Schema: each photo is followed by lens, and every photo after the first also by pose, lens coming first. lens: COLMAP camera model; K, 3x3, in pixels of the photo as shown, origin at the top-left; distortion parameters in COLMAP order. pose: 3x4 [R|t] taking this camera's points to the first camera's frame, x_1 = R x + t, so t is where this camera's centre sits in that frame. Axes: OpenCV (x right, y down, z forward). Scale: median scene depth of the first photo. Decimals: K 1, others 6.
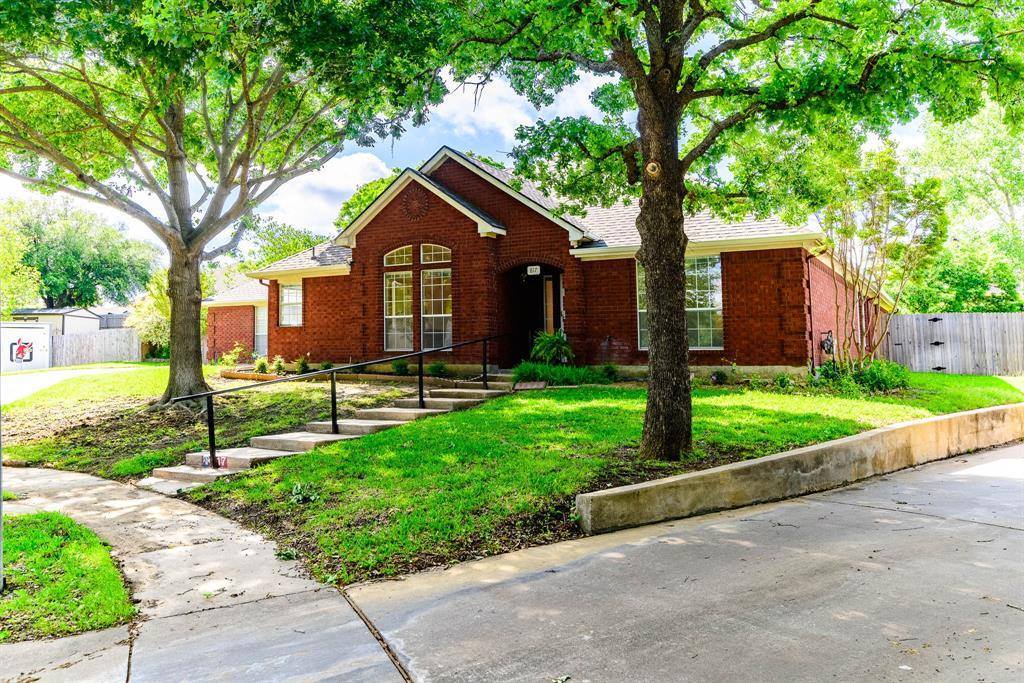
lens RADIAL K [[824.8, 0, 512.1], [0, 824.8, 342.5], [0, 0, 1]] dist [0.001169, 0.000023]
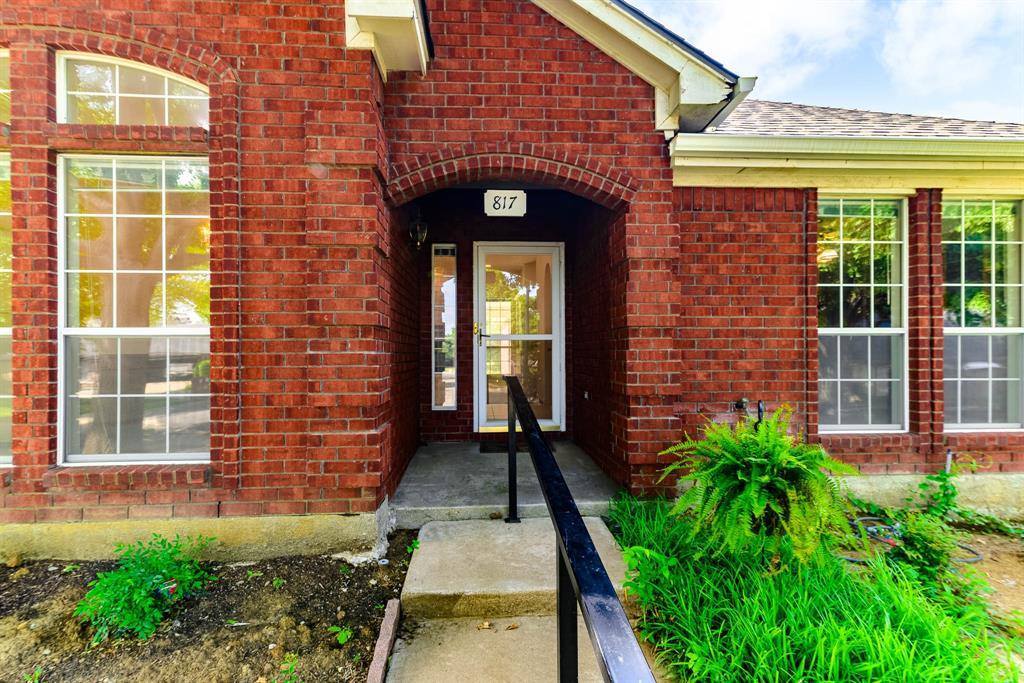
lens RADIAL K [[469.1, 0, 513.3], [0, 469.1, 331.8], [0, 0, 1]] dist [0.018720, -0.003283]
pose [[0.836852, 0.008007, 0.547370, -0.076484], [-0.006441, 0.999968, -0.004780, -0.033821], [-0.547391, 0.000475, 0.836877, 0.836986]]
